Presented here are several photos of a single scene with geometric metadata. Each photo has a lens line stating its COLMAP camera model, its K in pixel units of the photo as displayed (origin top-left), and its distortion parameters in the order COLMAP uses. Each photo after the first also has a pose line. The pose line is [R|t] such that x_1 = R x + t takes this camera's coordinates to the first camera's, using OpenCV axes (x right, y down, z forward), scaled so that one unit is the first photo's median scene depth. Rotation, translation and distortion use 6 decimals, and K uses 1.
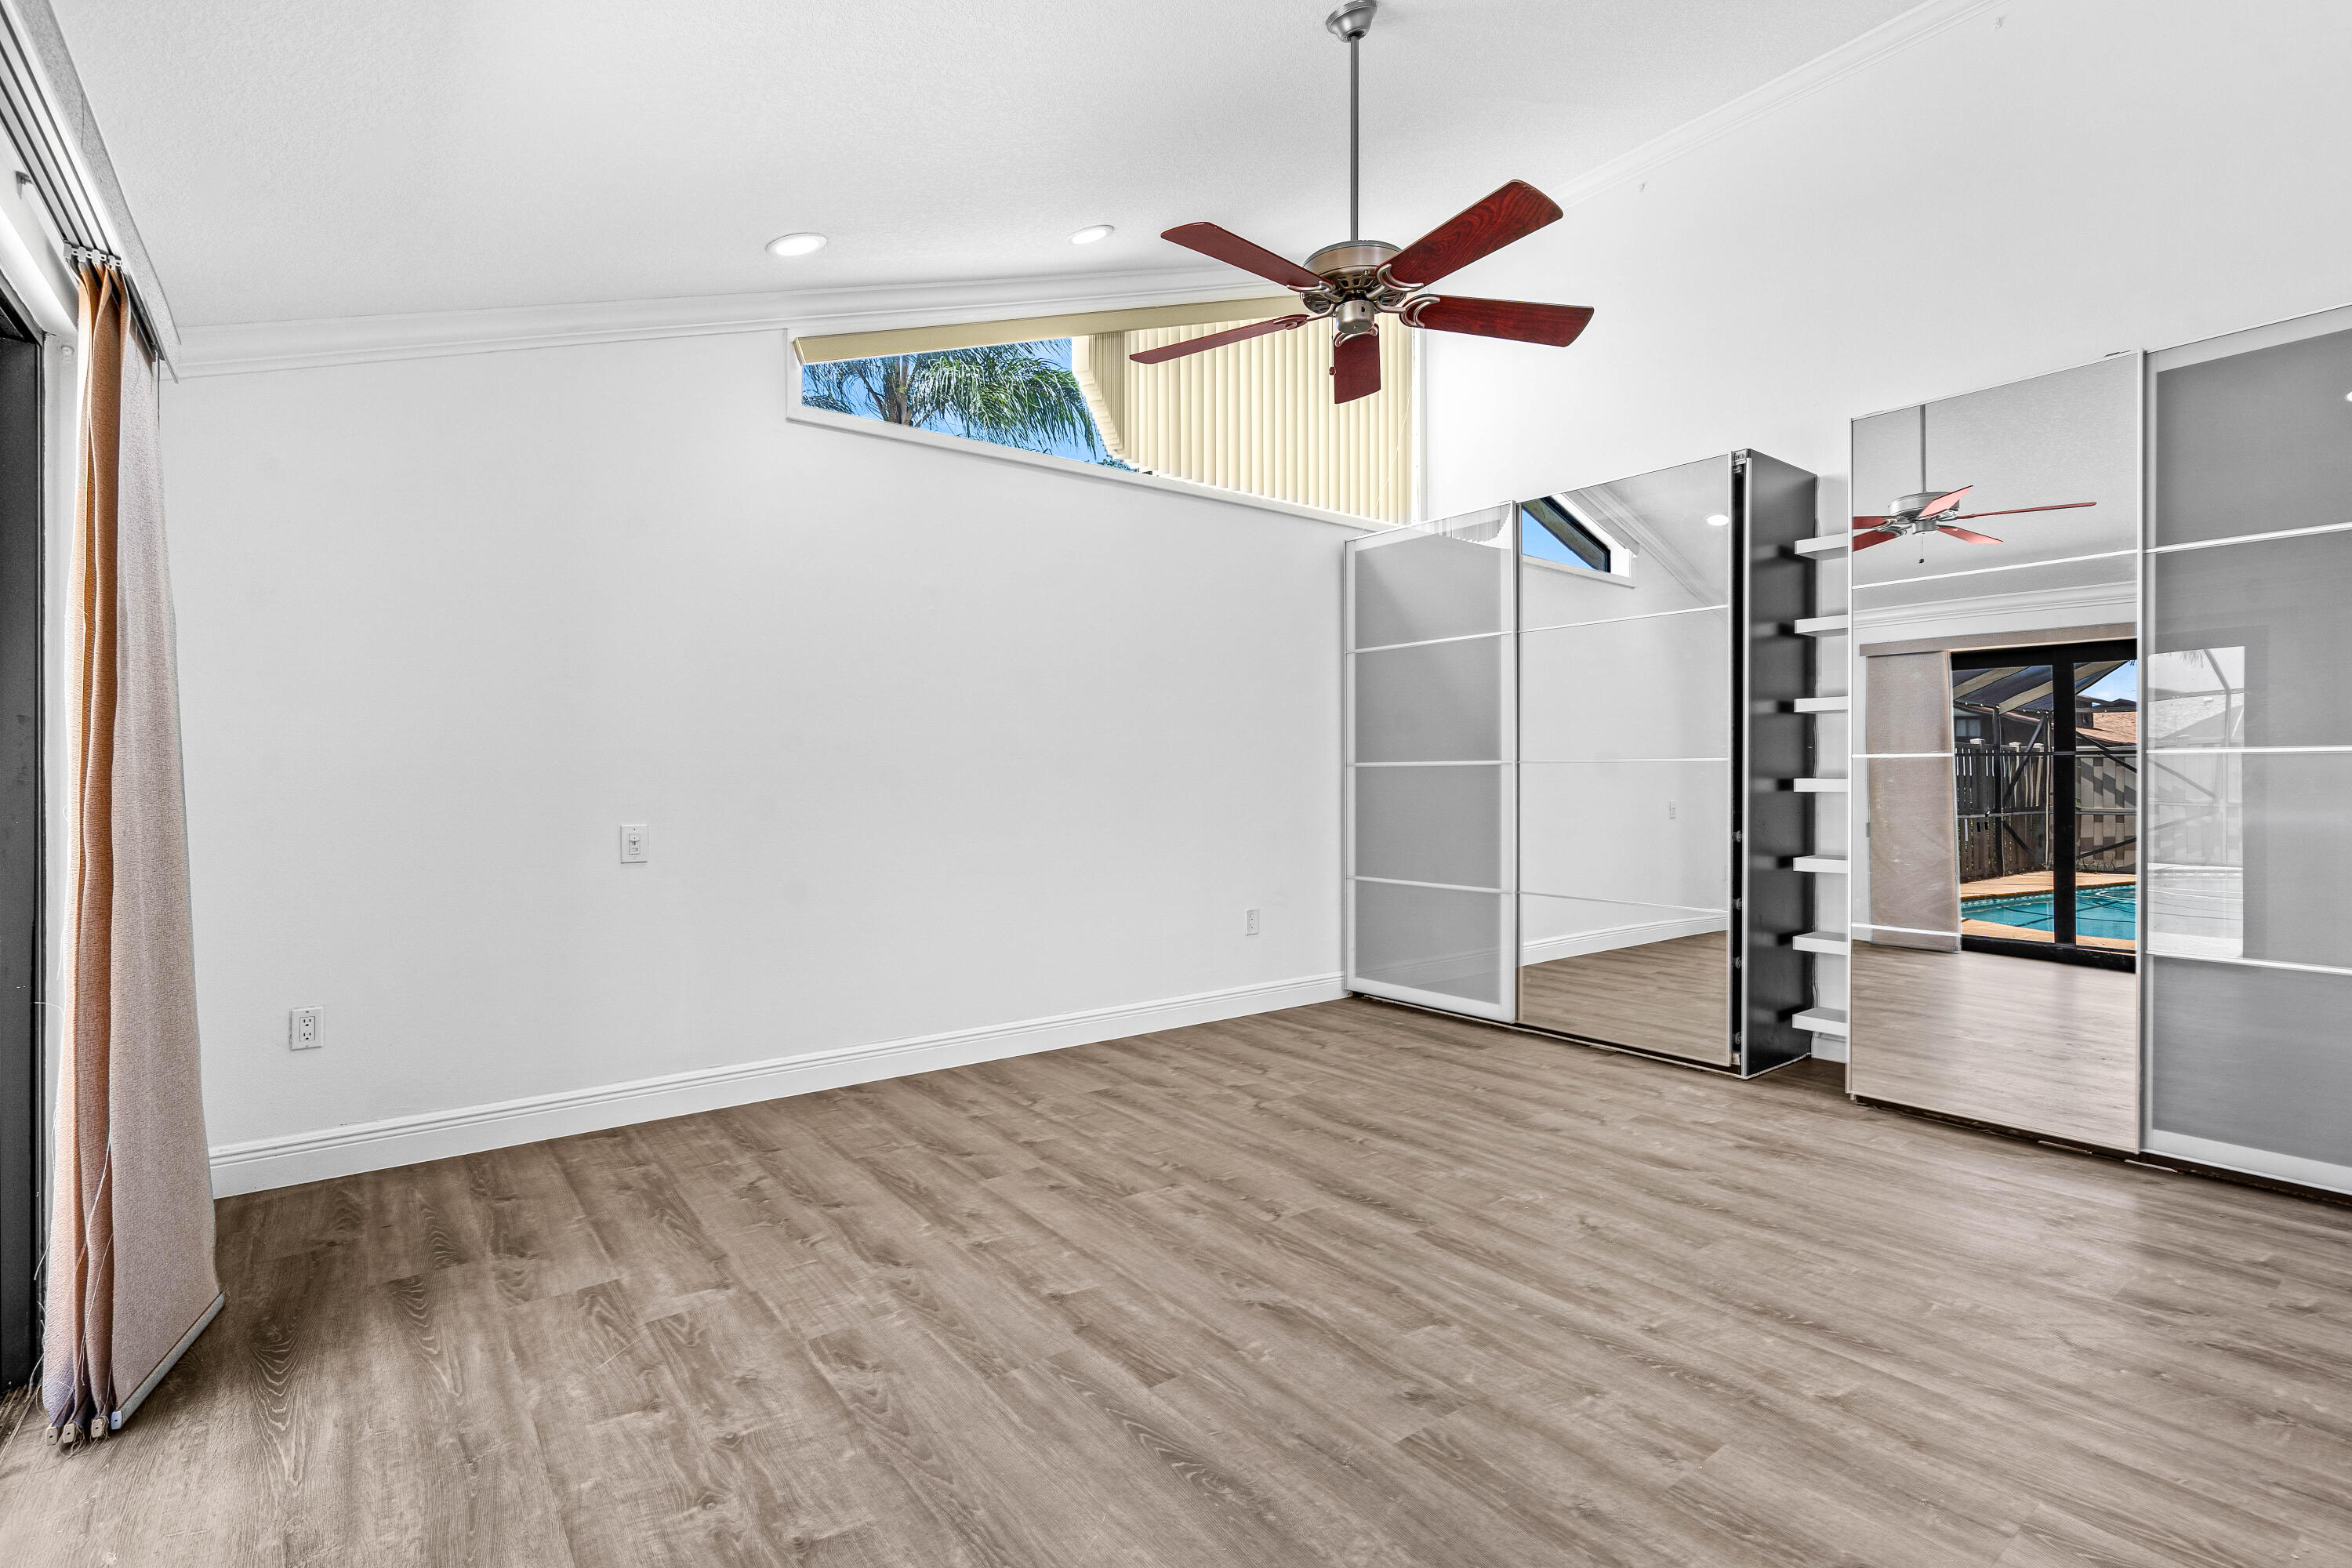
lens RADIAL K [[1079.5, 0, 1167.1], [0, 1079.5, 789.3], [0, 0, 1]] dist [-0.001479, 0.000376]
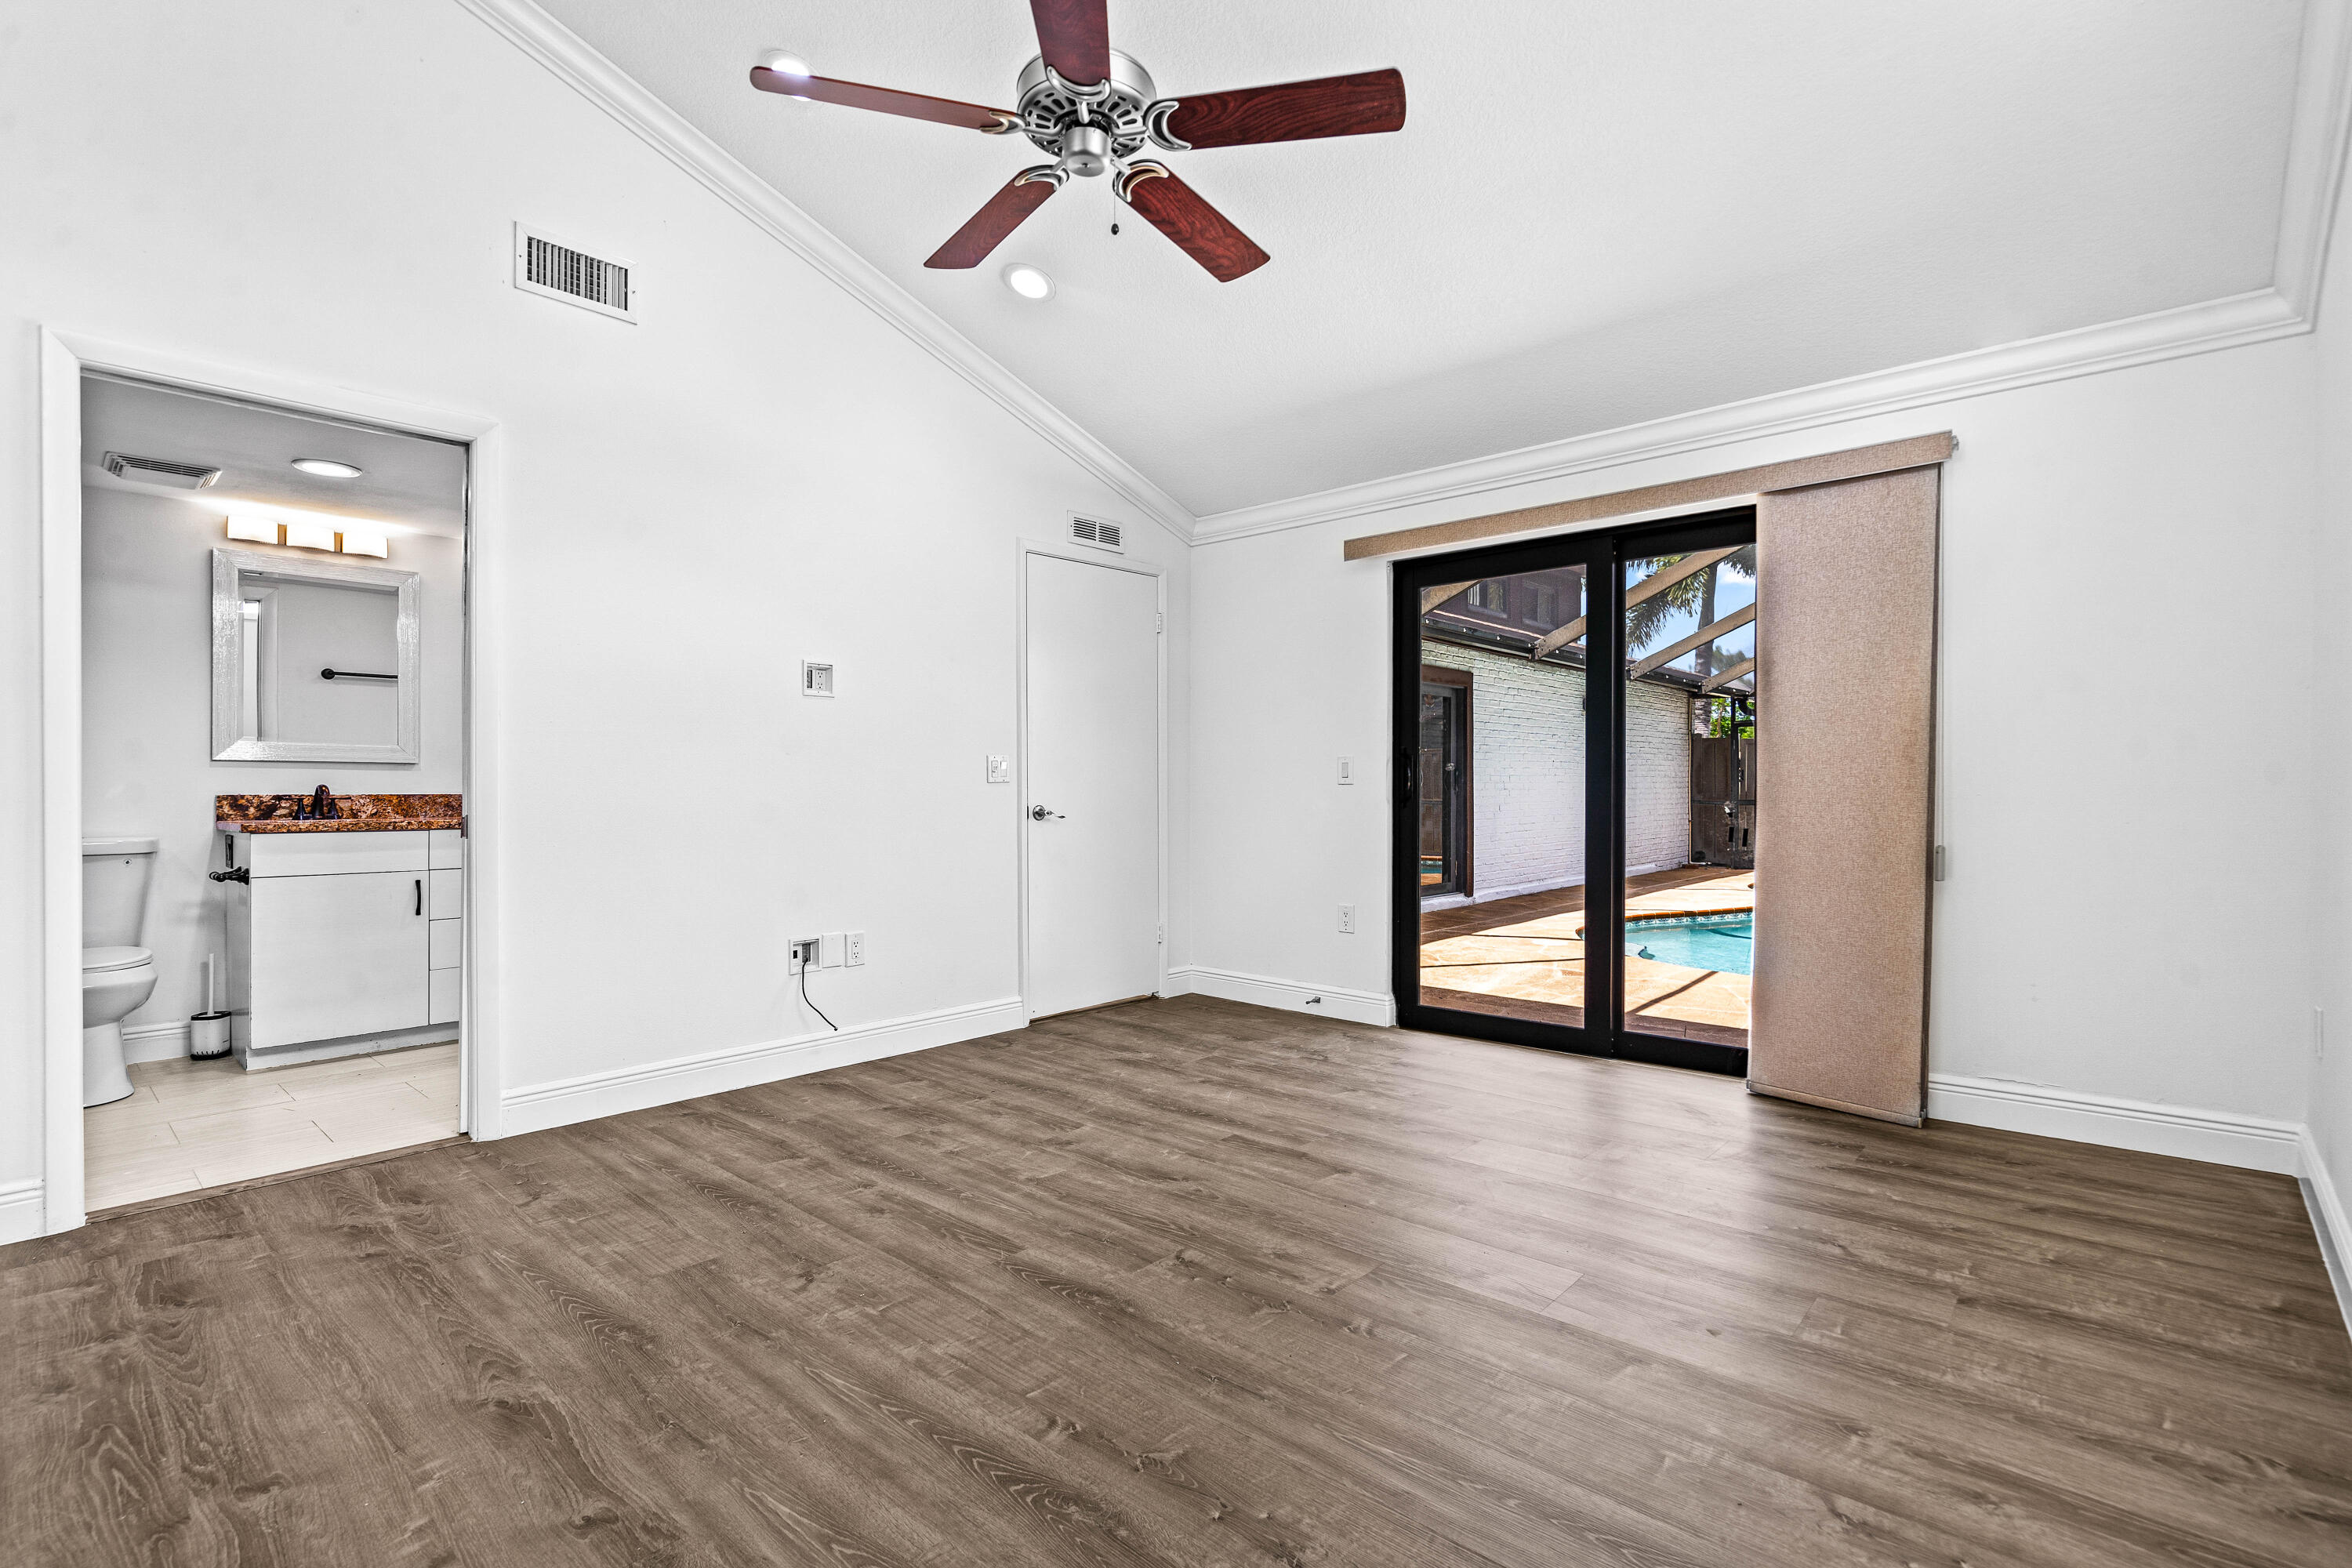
lens RADIAL K [[1079.5, 0, 1167.1], [0, 1079.5, 789.3], [0, 0, 1]] dist [-0.001479, 0.000376]
pose [[-0.983816, 0.004940, -0.179113, 0.277544], [0.003162, 0.999943, 0.010214, 0.023978], [0.179153, 0.009483, -0.983775, 1.943337]]
